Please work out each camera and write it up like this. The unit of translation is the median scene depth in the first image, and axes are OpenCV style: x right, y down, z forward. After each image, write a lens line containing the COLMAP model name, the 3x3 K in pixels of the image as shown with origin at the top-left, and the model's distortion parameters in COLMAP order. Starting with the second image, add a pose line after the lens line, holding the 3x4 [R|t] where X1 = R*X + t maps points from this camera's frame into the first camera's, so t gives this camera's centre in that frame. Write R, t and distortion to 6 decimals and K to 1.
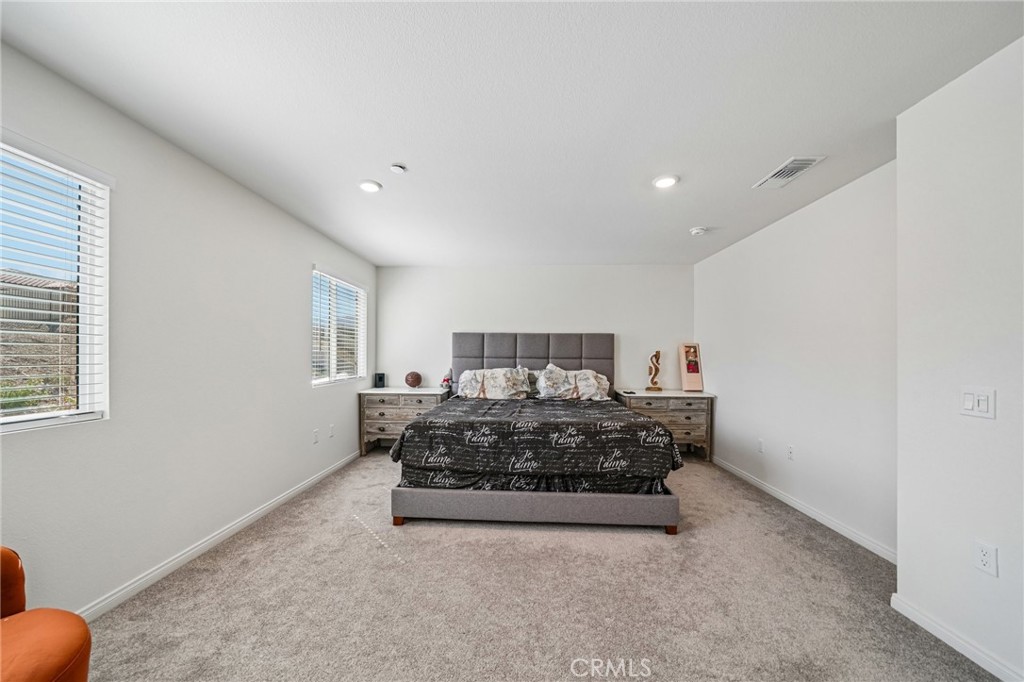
lens RADIAL K [[359.8, 0, 509.9], [0, 359.8, 357.1], [0, 0, 1]] dist [-0.014646, 0.000051]
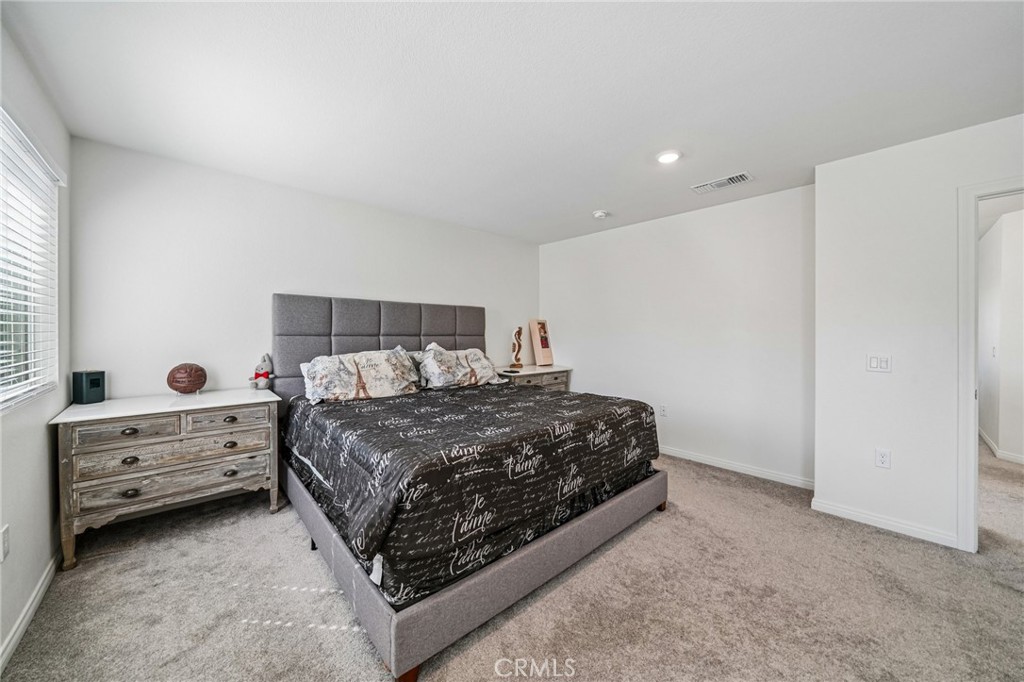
lens RADIAL K [[360.2, 0, 508.8], [0, 360.2, 333.6], [0, 0, 1]] dist [-0.016245, 0.000046]
pose [[0.714013, -0.005816, 0.700108, -0.325821], [0.002214, 0.999979, 0.006049, -0.005322], [-0.700129, -0.002769, 0.714011, 0.339273]]
